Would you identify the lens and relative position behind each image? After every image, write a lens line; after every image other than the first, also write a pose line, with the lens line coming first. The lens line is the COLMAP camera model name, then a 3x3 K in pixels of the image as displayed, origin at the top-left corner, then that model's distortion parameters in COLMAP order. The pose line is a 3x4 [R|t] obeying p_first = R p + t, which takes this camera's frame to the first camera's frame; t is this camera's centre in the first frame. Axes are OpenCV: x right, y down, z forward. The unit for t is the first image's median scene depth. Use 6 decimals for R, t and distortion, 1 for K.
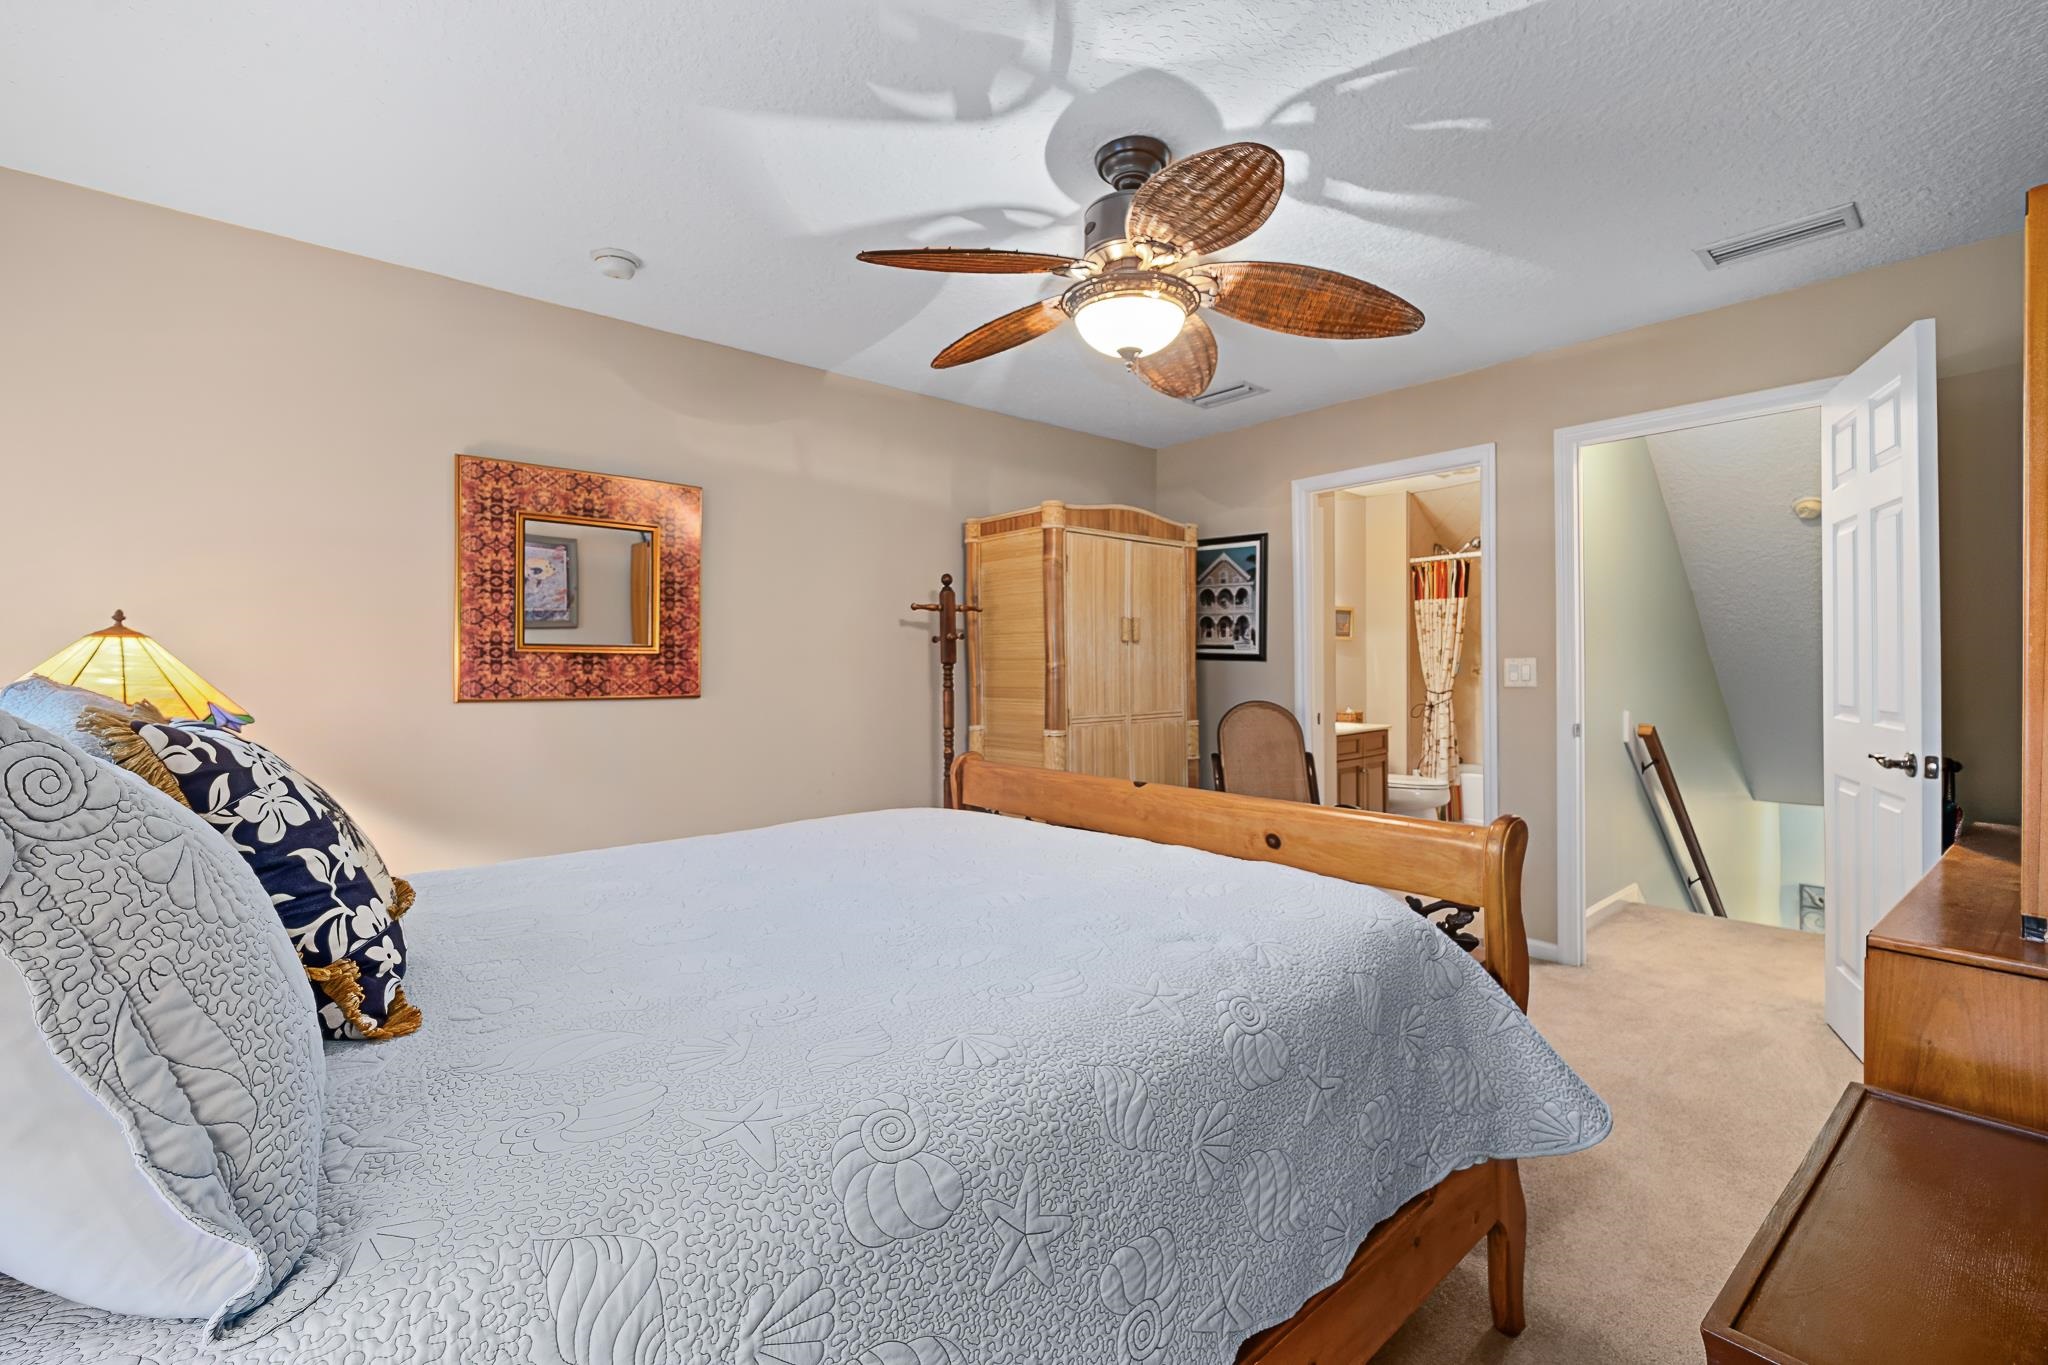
lens RADIAL K [[884.3, 0, 1015.8], [0, 884.3, 673.9], [0, 0, 1]] dist [0.000536, 0.001403]
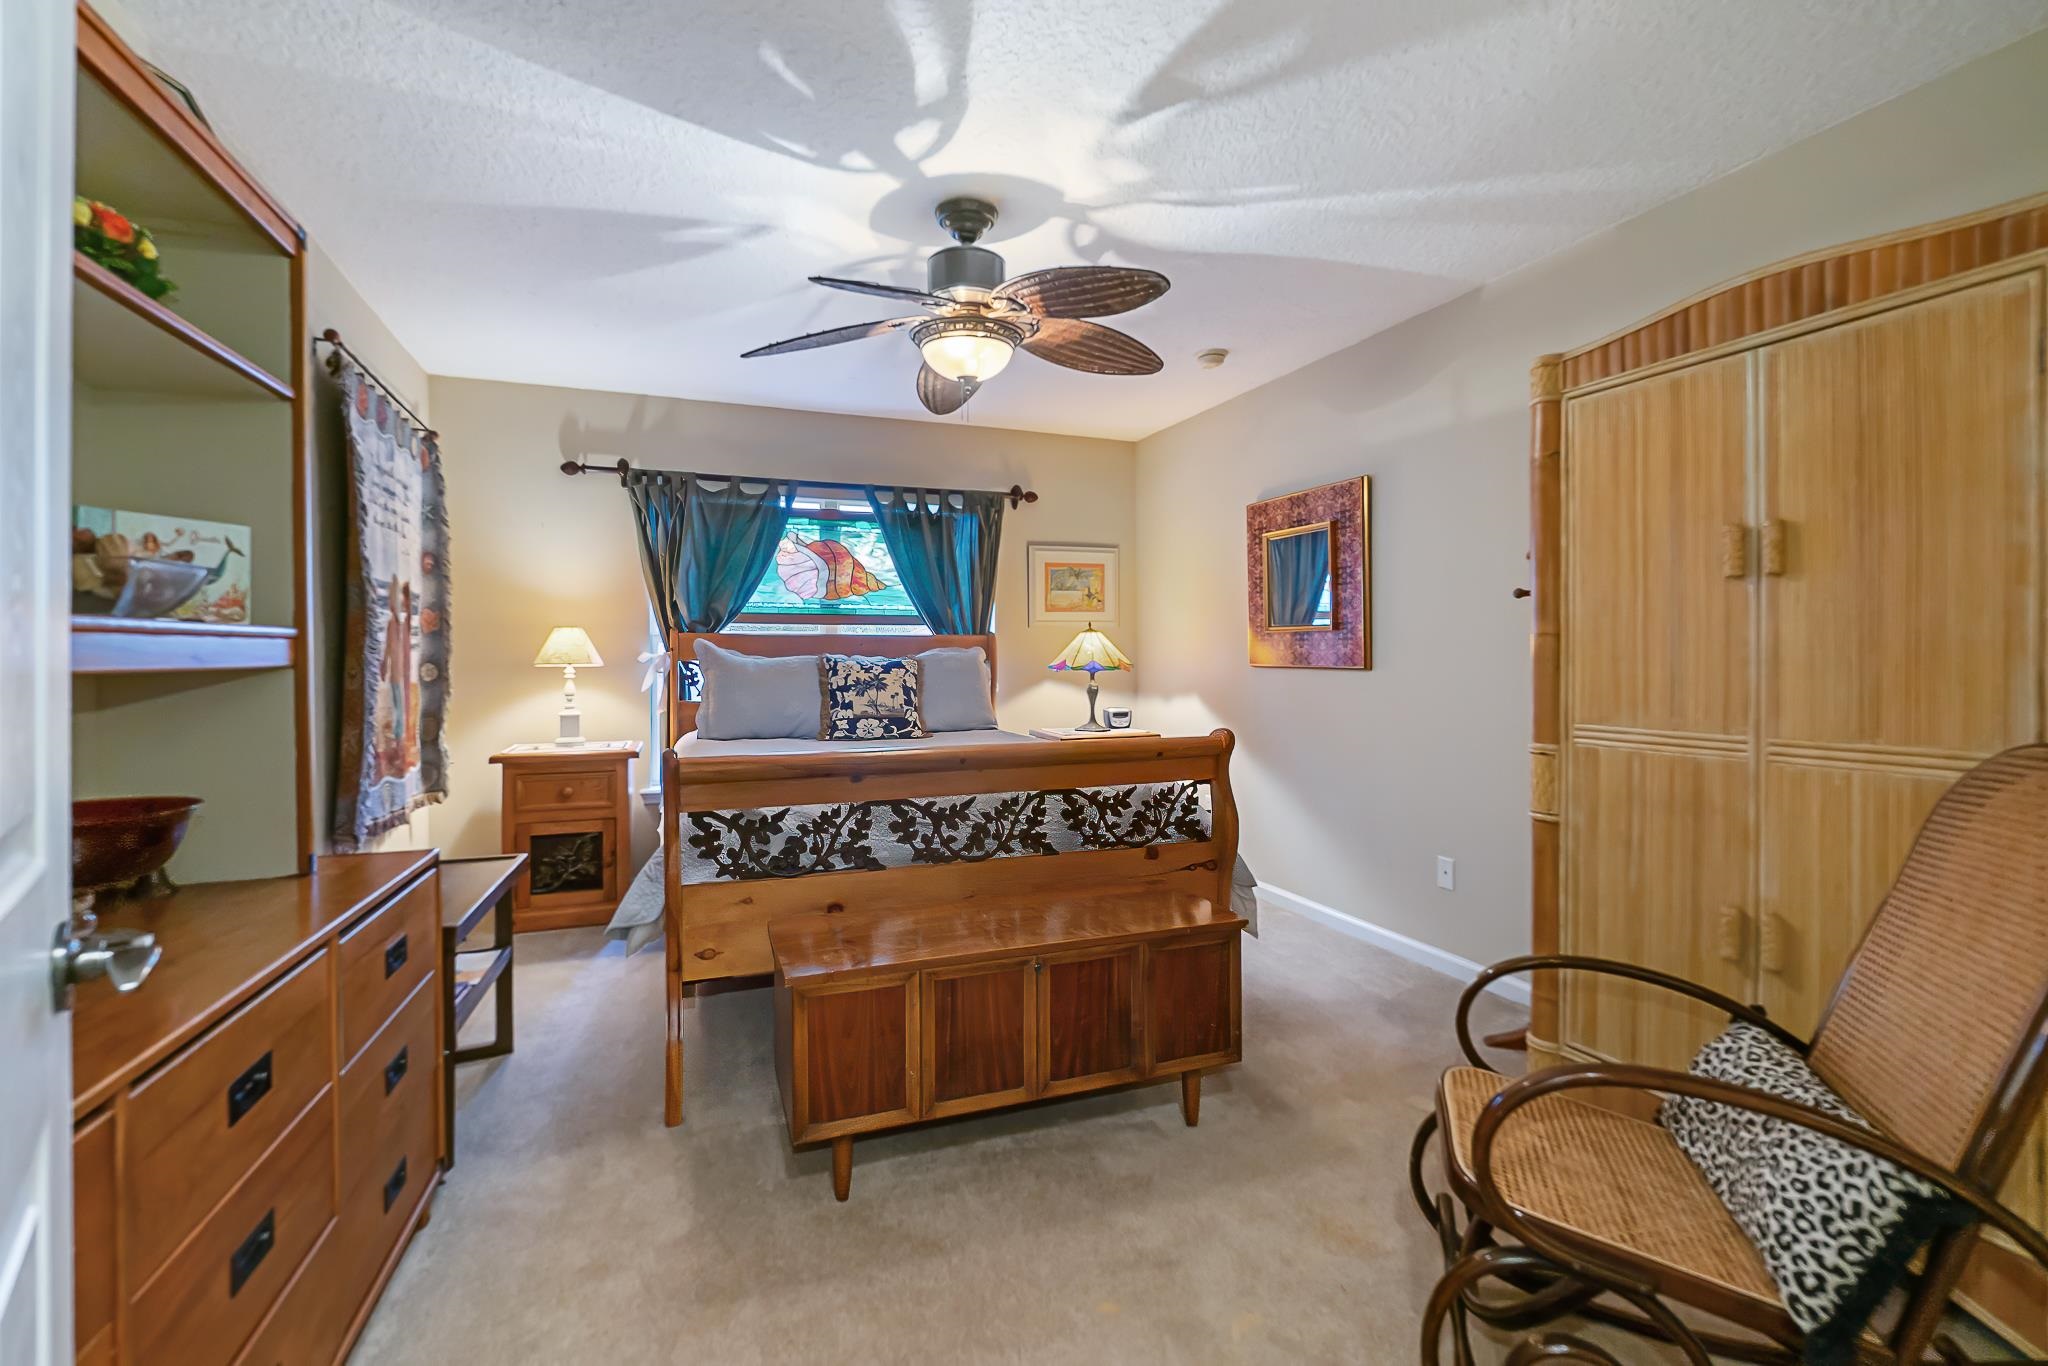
lens RADIAL K [[884.3, 0, 1014.6], [0, 884.3, 665.6], [0, 0, 1]] dist [0.000536, 0.001403]
pose [[-0.337028, 0.014667, -0.941380, 0.392171], [-0.003381, 0.999853, 0.016788, 0.002901], [0.941488, 0.008841, -0.336929, 0.462494]]
